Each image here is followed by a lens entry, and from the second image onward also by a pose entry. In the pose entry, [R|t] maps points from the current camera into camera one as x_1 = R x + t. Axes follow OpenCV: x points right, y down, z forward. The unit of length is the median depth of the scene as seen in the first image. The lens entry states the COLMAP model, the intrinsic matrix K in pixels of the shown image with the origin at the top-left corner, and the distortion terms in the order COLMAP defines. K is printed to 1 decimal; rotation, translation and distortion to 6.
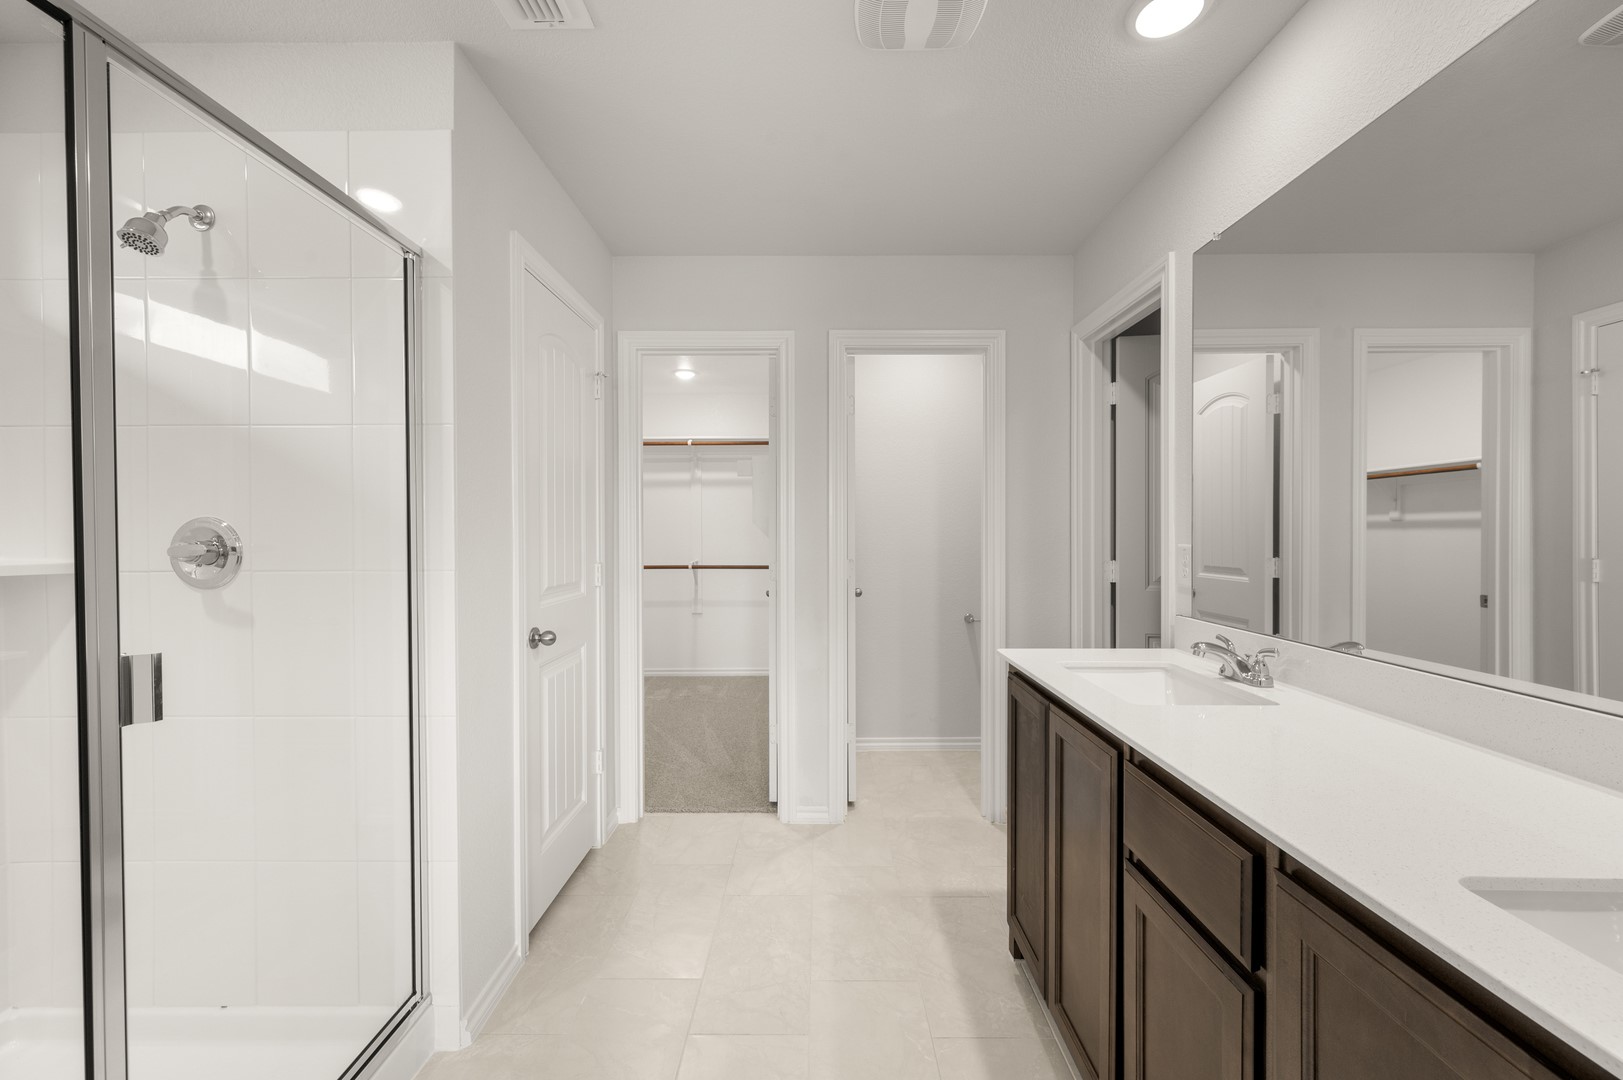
lens RADIAL K [[640.4, 0, 812.3], [0, 640.4, 551.0], [0, 0, 1]] dist [0.000075, 0.000119]
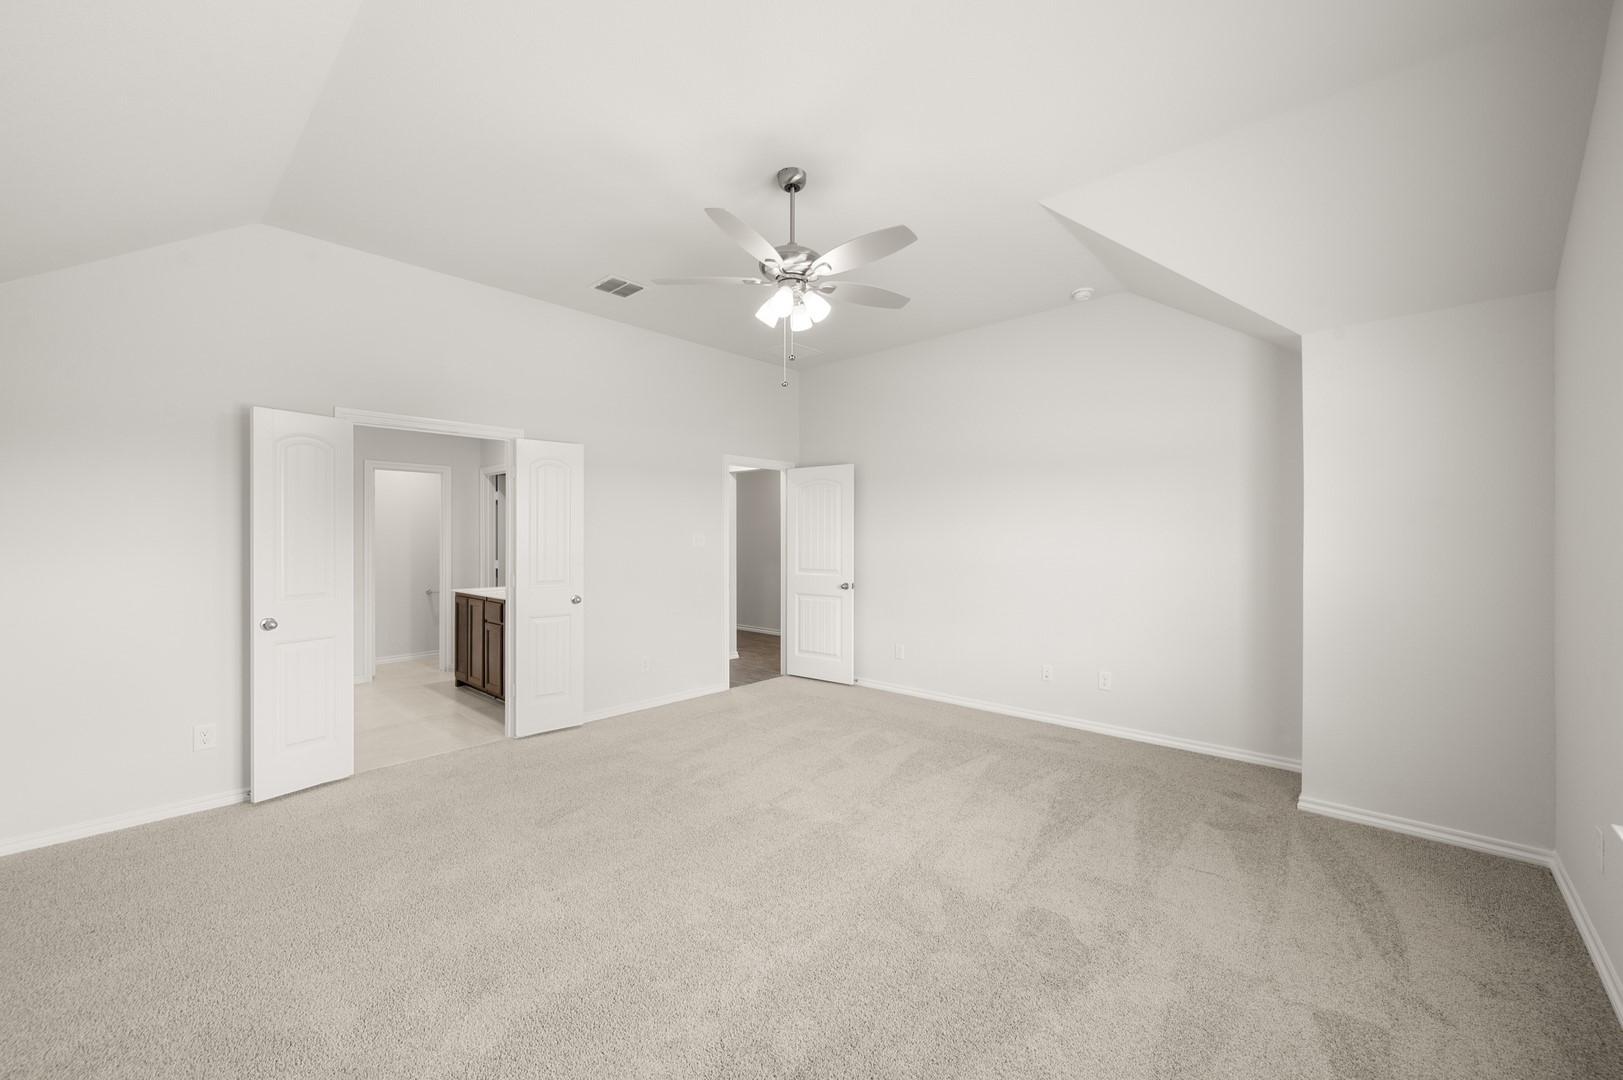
lens RADIAL K [[640.4, 0, 815.5], [0, 640.4, 541.1], [0, 0, 1]] dist [0.000075, 0.000119]
pose [[0.681991, 0.001030, 0.731360, -0.723459], [-0.001665, 0.999999, 0.000144, -0.054769], [-0.731359, -0.001316, 0.681992, -2.243055]]
